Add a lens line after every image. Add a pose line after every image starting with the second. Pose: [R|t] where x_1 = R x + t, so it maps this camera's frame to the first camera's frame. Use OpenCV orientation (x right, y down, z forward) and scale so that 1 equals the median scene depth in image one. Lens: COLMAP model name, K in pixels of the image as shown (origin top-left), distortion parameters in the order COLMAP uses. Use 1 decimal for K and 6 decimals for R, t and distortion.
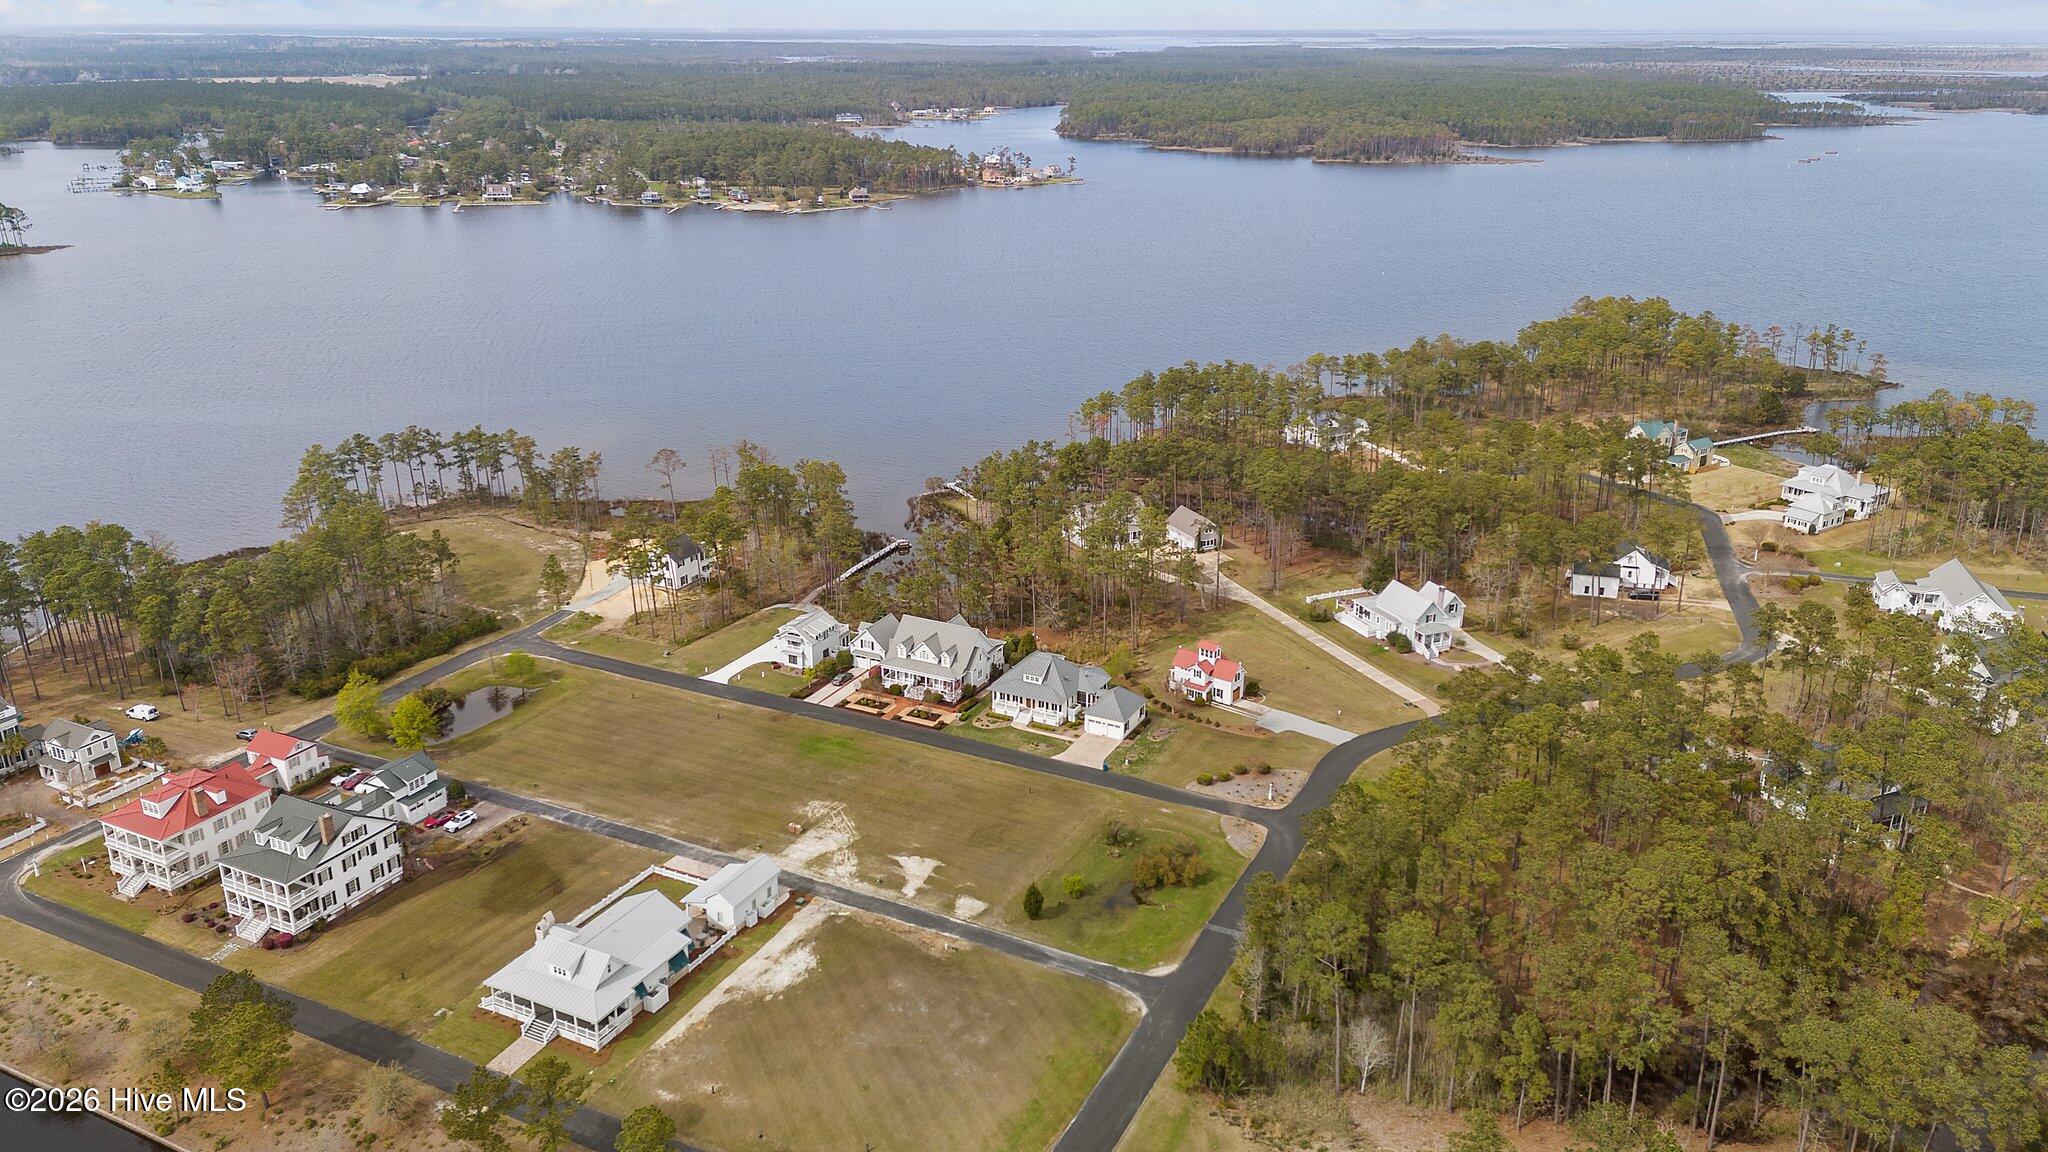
lens RADIAL K [[1513.2, 0, 1025.1], [0, 1513.2, 547.3], [0, 0, 1]] dist [0.104879, -0.125117]
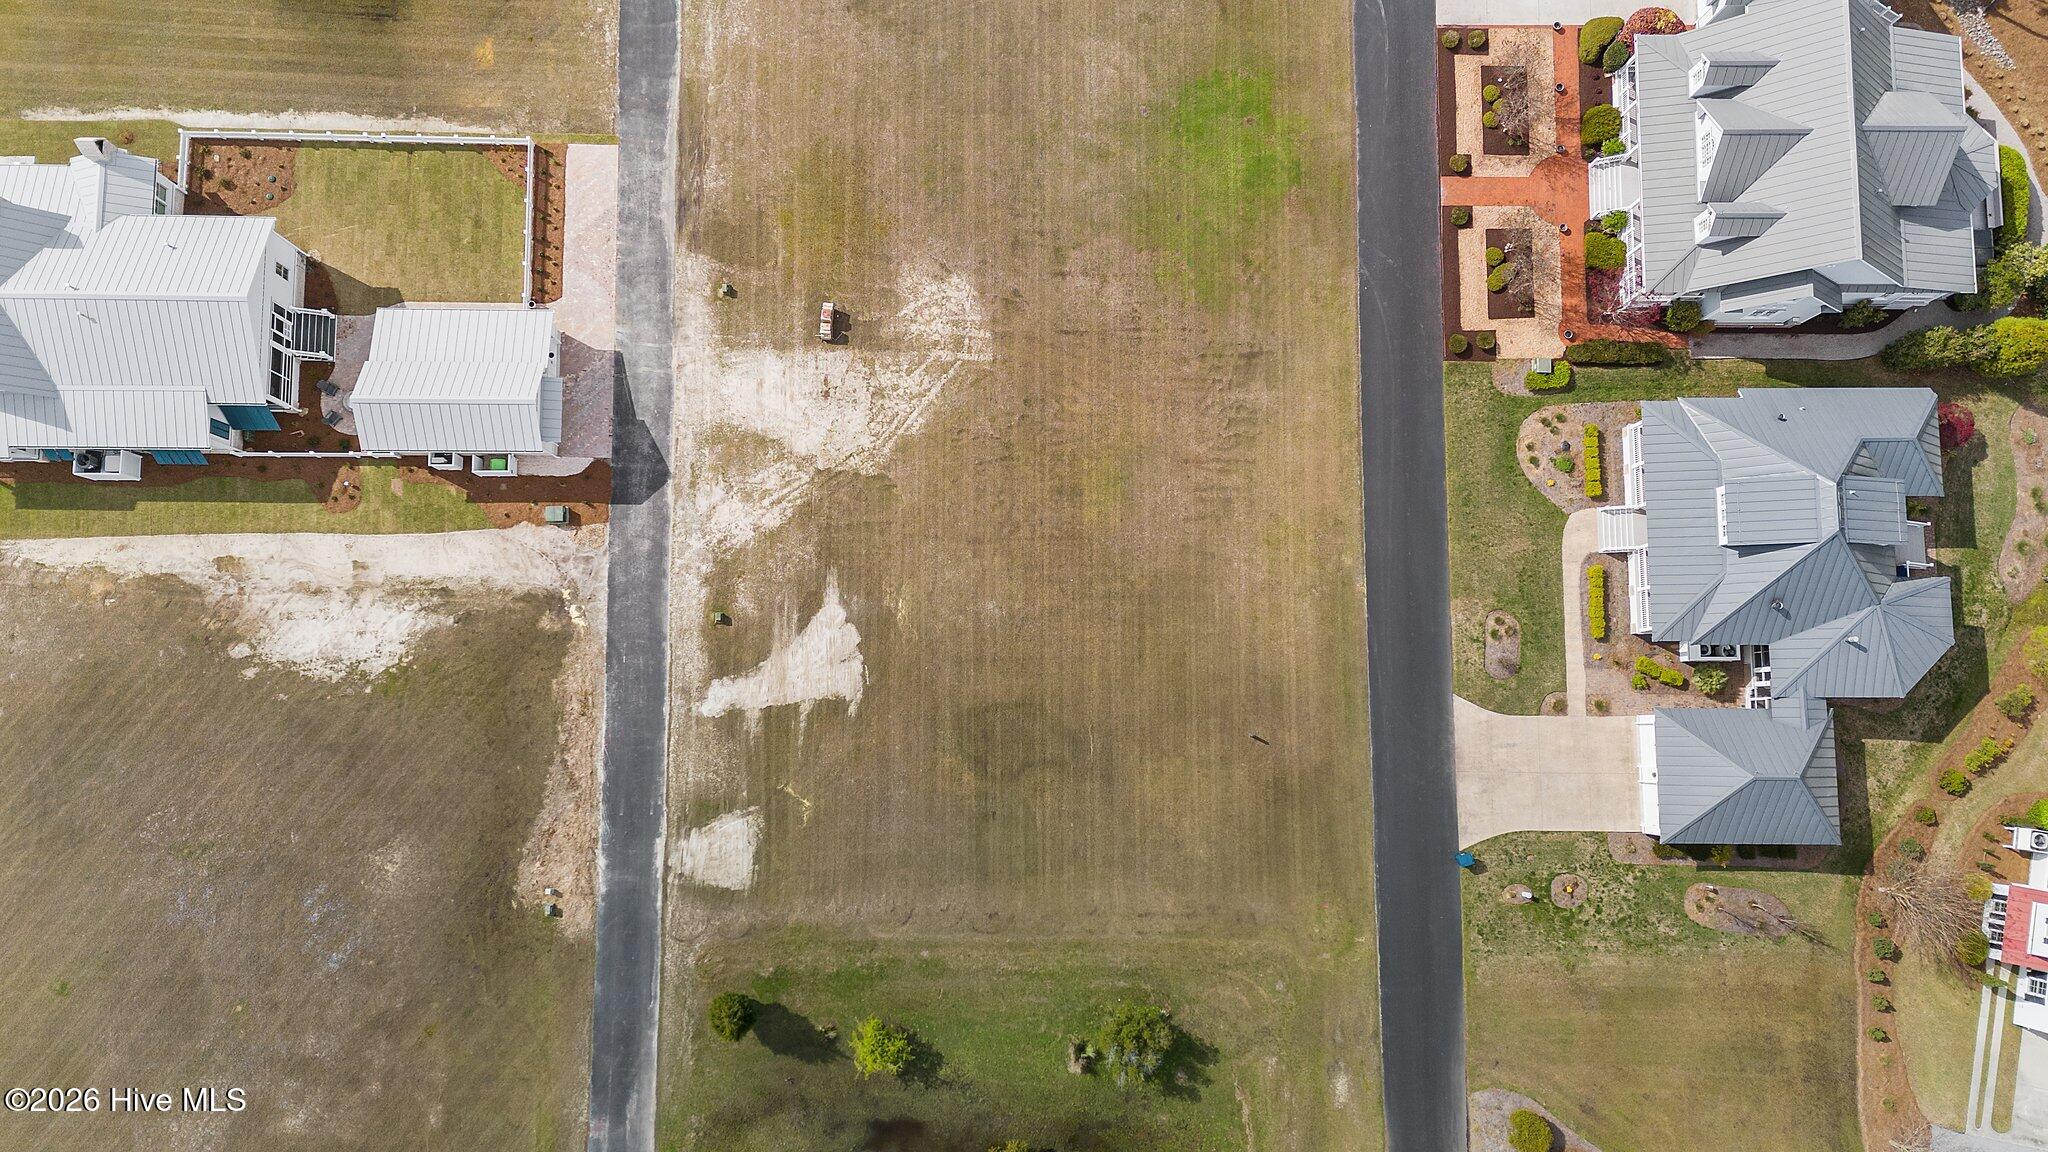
lens RADIAL K [[1492.0, 0, 1023.3], [0, 1492.0, 572.5], [0, 0, 1]] dist [0.114627, -0.144598]
pose [[0.451494, 0.888242, -0.084733, -0.027778], [-0.309798, 0.245105, 0.918667, -0.183828], [0.836767, -0.388523, 0.385839, 0.805354]]
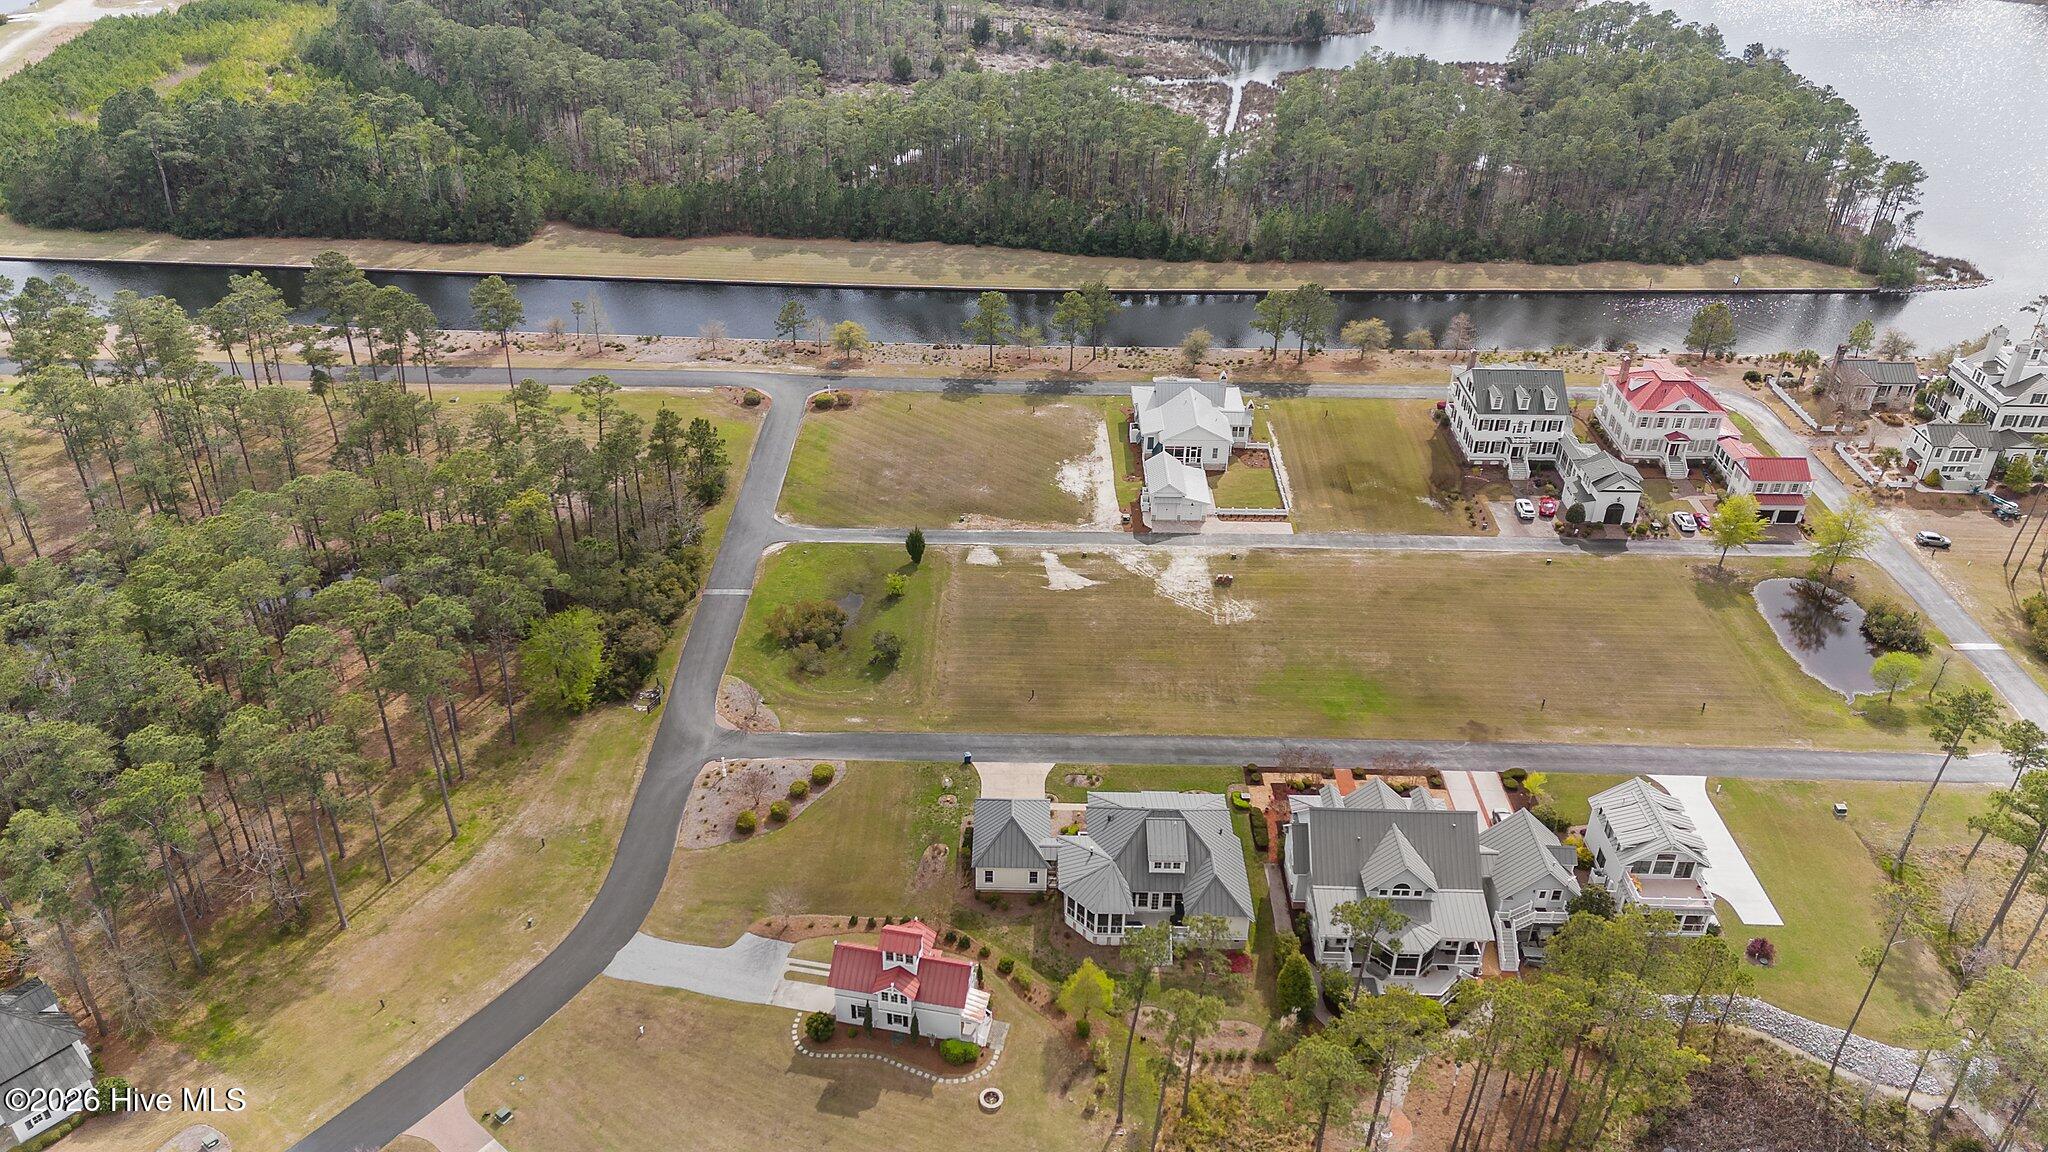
lens RADIAL K [[1499.6, 0, 1025.6], [0, 1499.6, 562.9], [0, 0, 1]] dist [0.118845, -0.141060]
pose [[-0.893591, 0.218565, -0.392077, 0.283722], [-0.162838, 0.656115, 0.736883, -0.431283], [0.418305, 0.722317, -0.550708, 1.346135]]
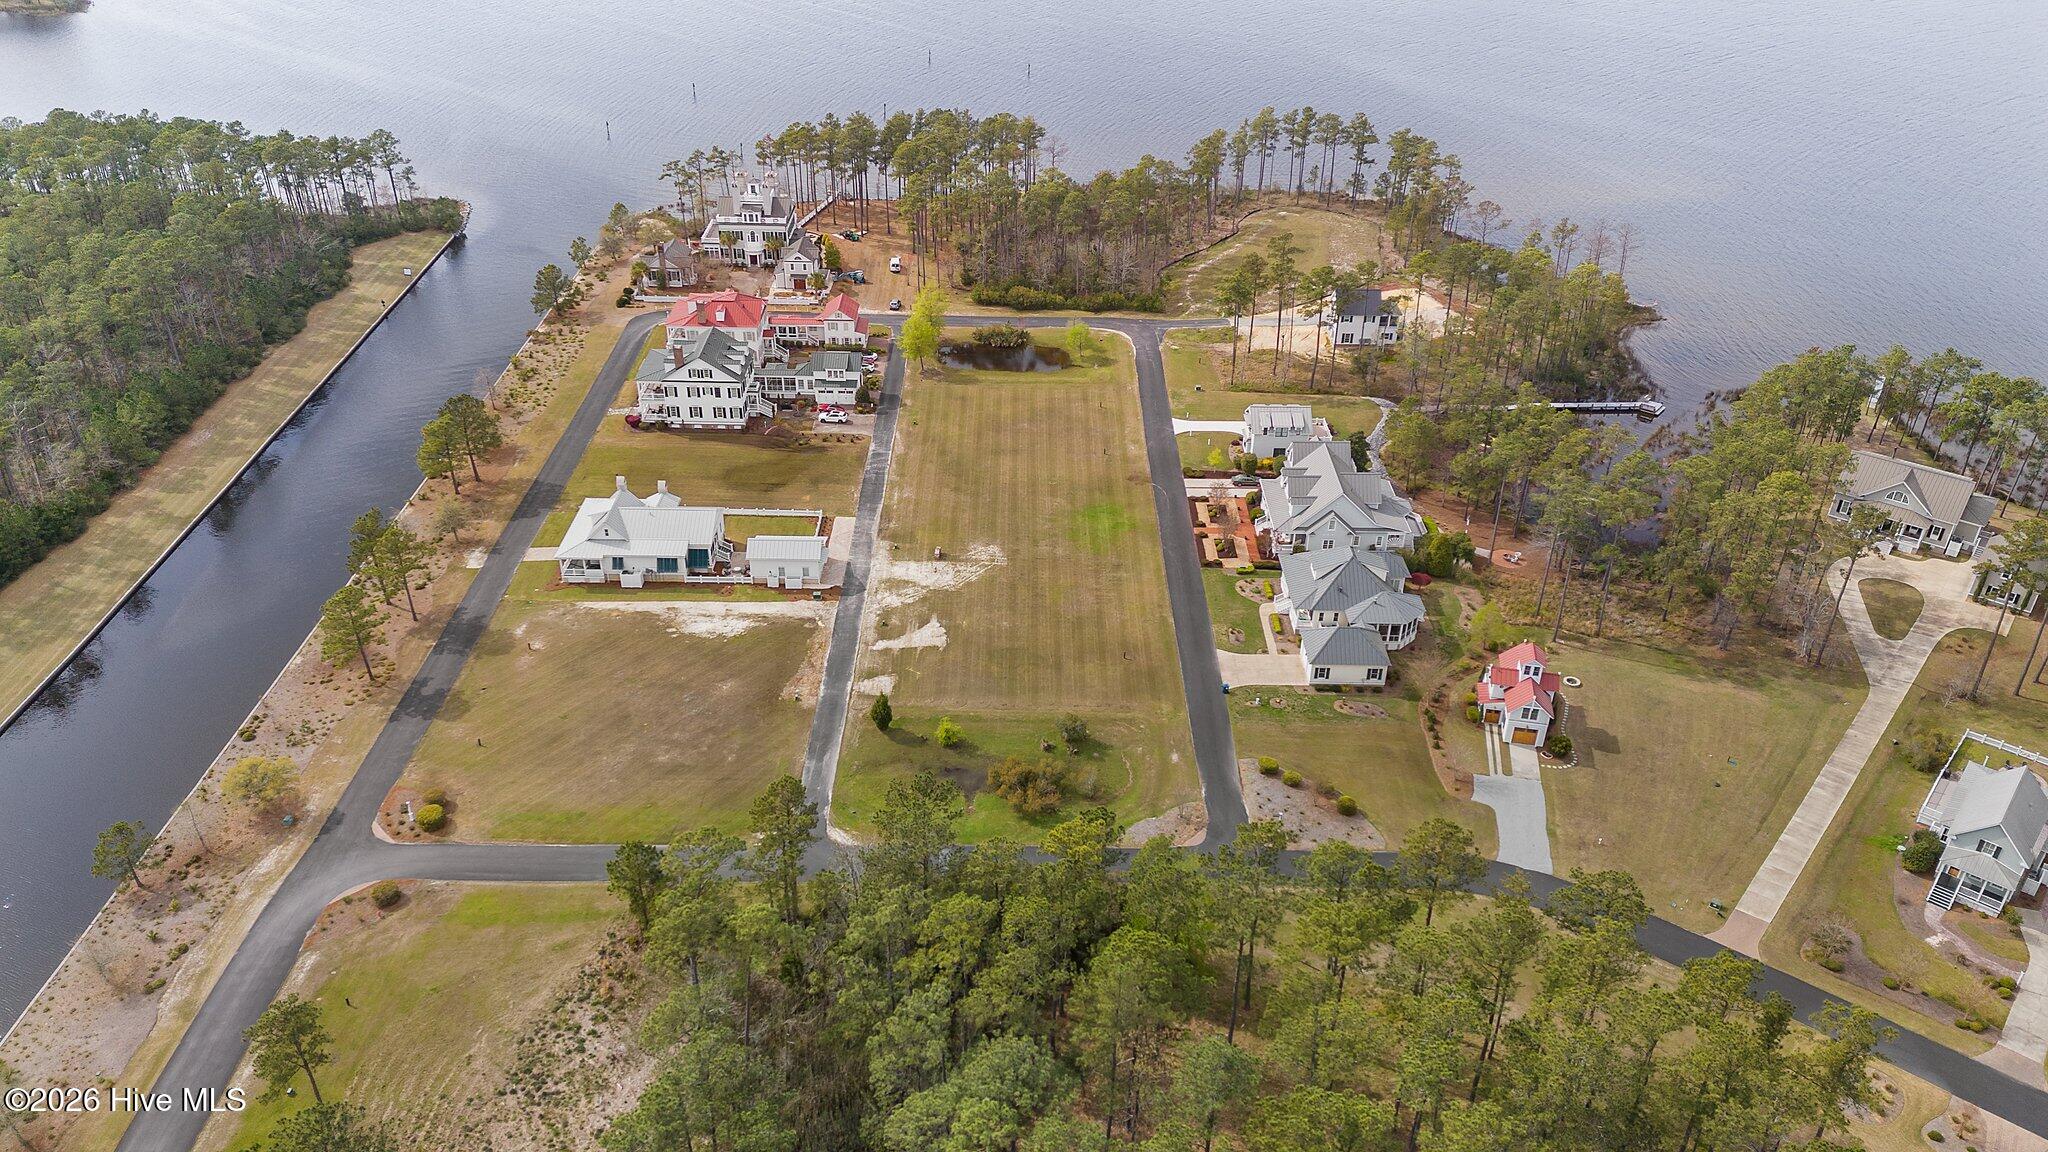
lens RADIAL K [[1484.0, 0, 1023.9], [0, 1484.0, 583.0], [0, 0, 1]] dist [0.129593, -0.173943]
pose [[0.448349, 0.473712, -0.758010, 0.581437], [-0.302450, 0.878398, 0.370054, -0.163718], [0.841134, 0.063347, 0.537104, 0.494735]]
